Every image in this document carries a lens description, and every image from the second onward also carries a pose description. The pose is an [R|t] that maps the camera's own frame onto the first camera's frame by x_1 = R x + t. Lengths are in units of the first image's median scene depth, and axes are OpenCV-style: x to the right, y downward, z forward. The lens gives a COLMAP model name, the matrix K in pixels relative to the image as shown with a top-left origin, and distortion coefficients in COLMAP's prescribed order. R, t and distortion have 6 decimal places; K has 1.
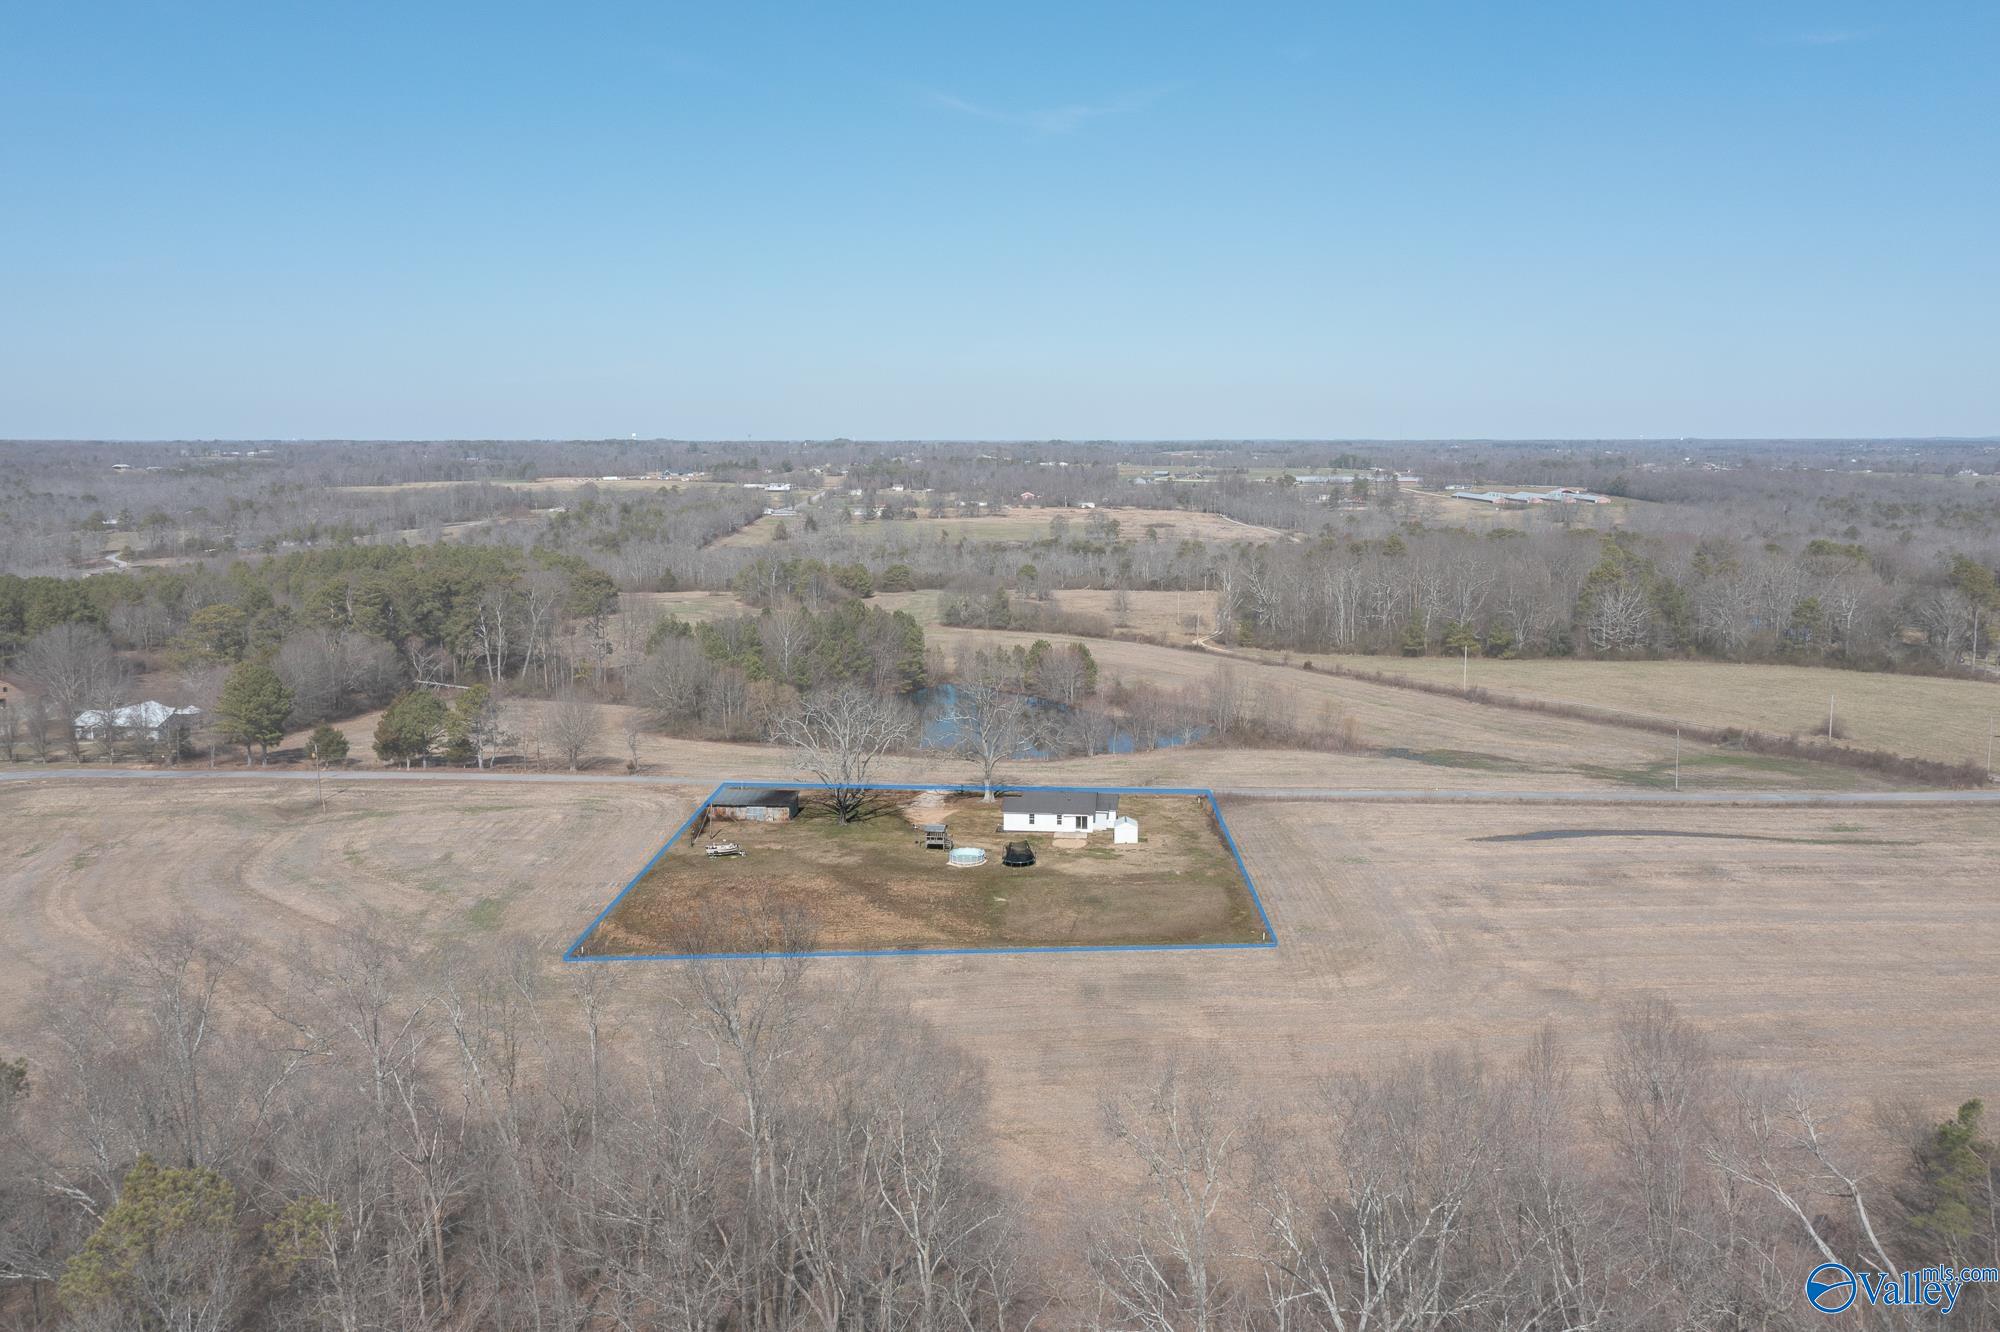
lens RADIAL K [[1584.6, 0, 1001.0], [0, 1584.6, 669.6], [0, 0, 1]] dist [-0.001852, 0.003558]
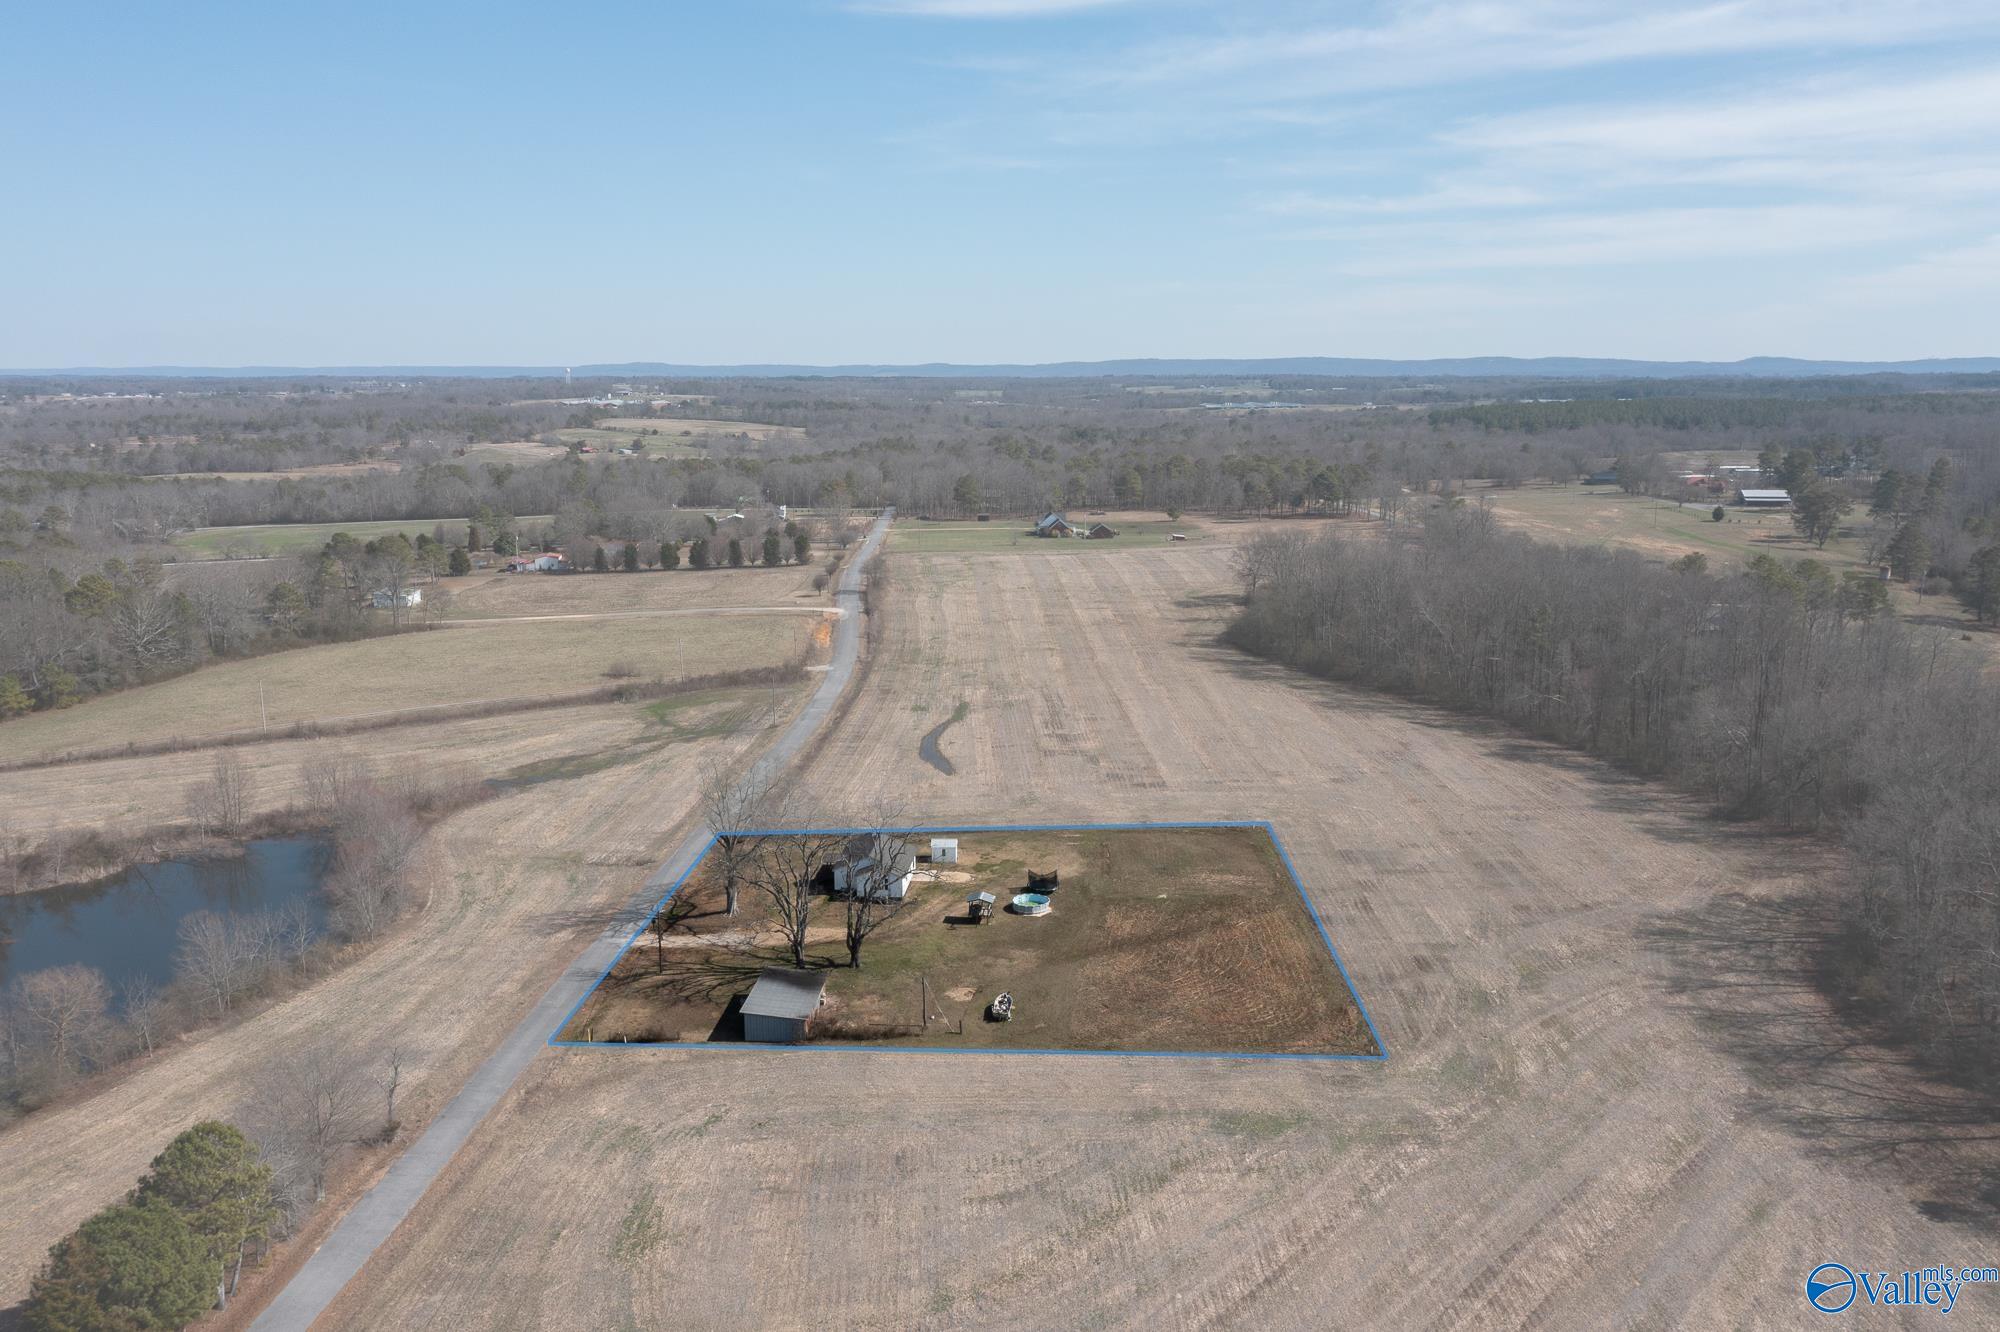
lens RADIAL K [[1552.9, 0, 998.8], [0, 1552.9, 774.0], [0, 0, 1]] dist [0.001029, 0.004693]
pose [[-0.023331, -0.248808, 0.968272, -0.516558], [0.144809, 0.957480, 0.249524, -0.111705], [-0.989185, 0.146036, 0.013691, 0.550969]]
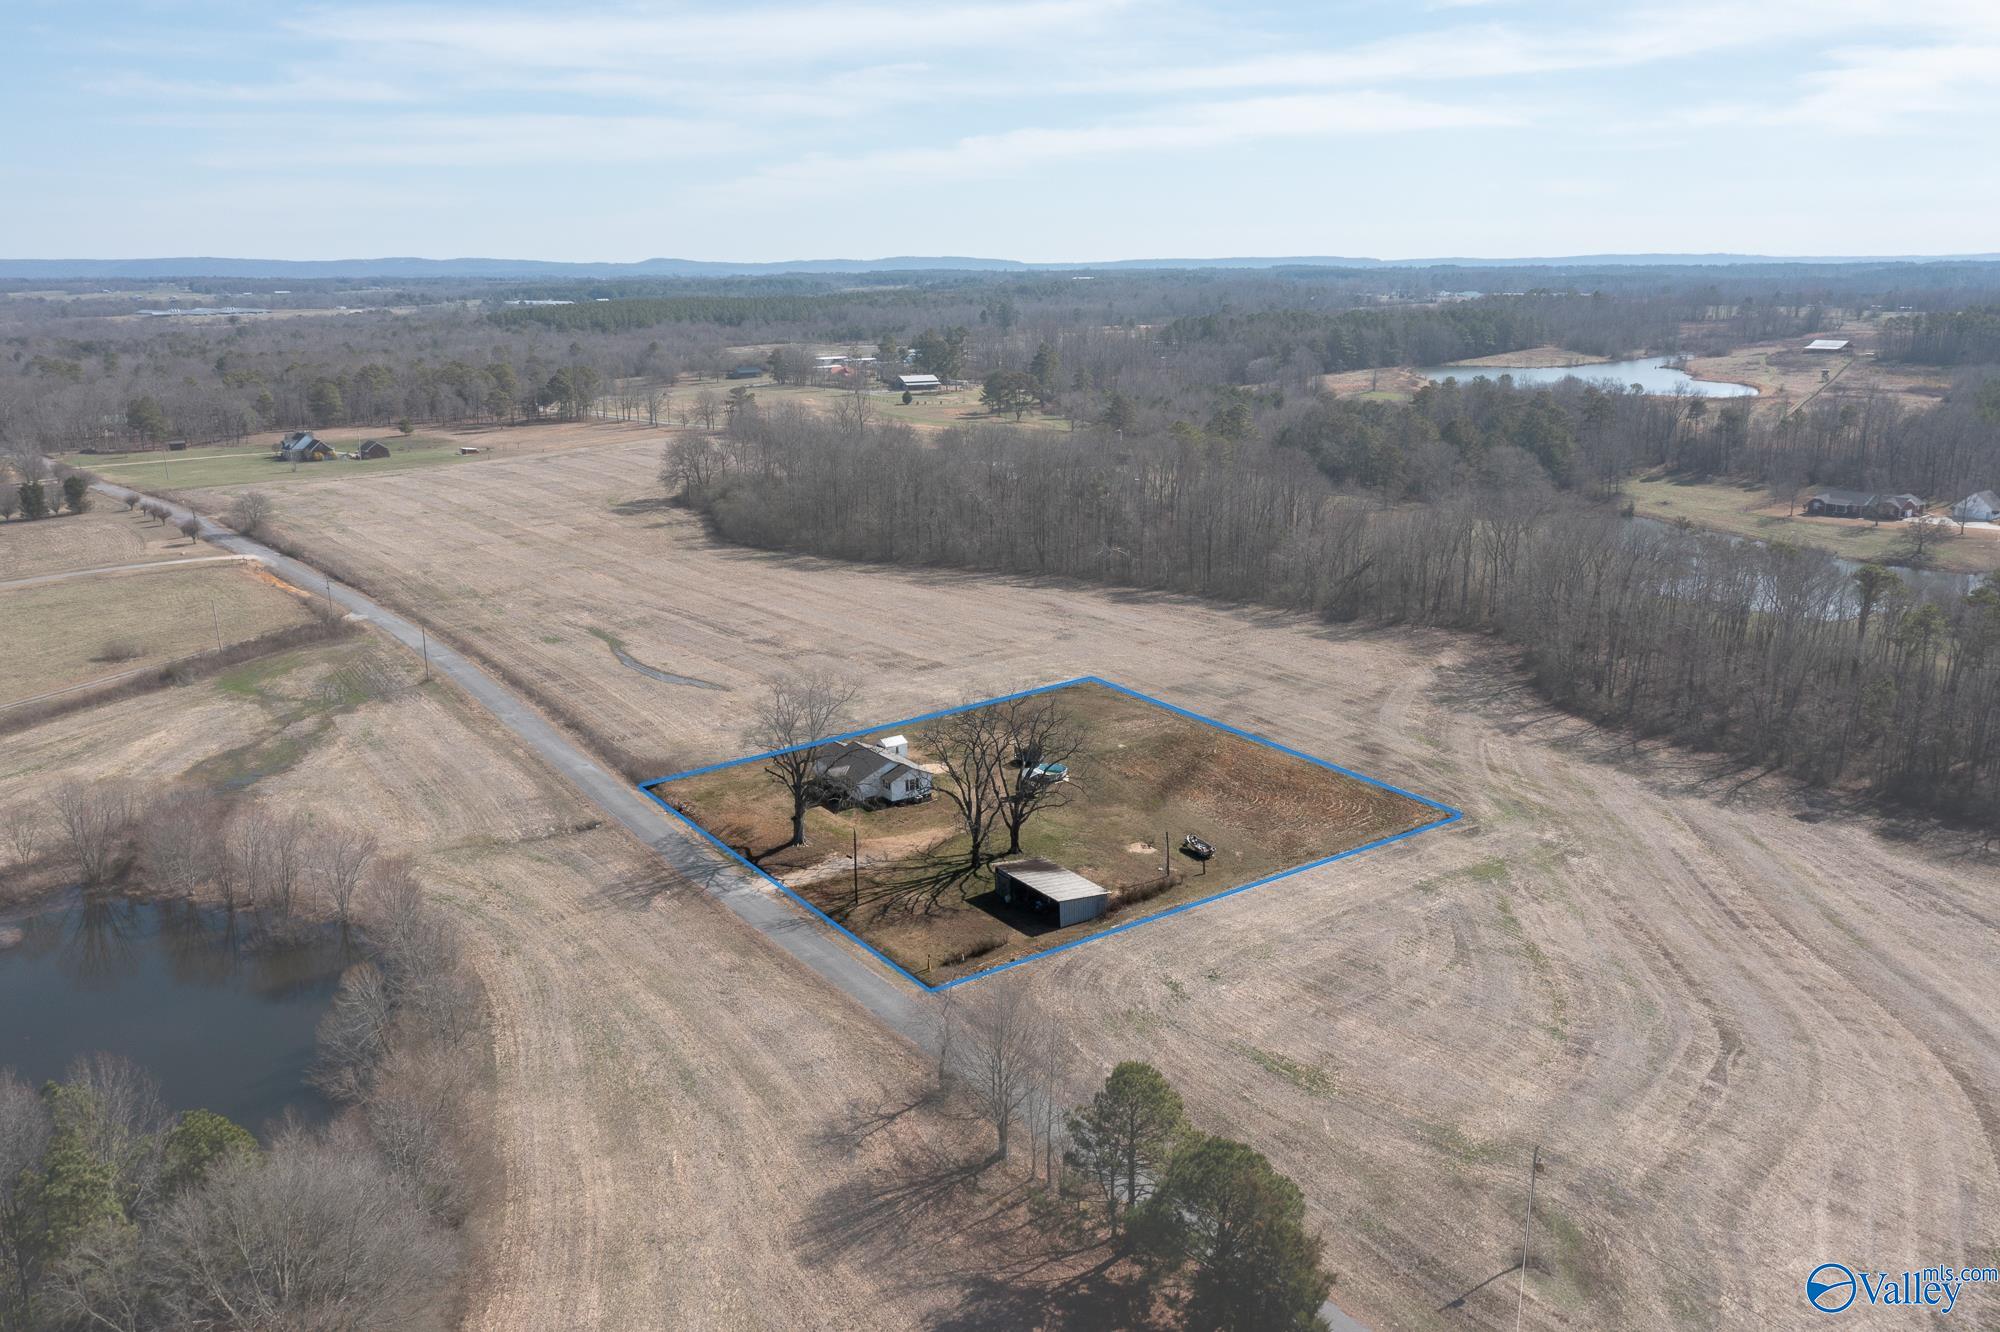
lens RADIAL K [[1584.6, 0, 1001.0], [0, 1584.6, 669.6], [0, 0, 1]] dist [-0.001852, 0.003558]
pose [[-0.628250, -0.185933, 0.755467, -0.432112], [0.117390, 0.937252, 0.328296, -0.162510], [-0.769104, 0.294936, -0.567002, 0.886231]]
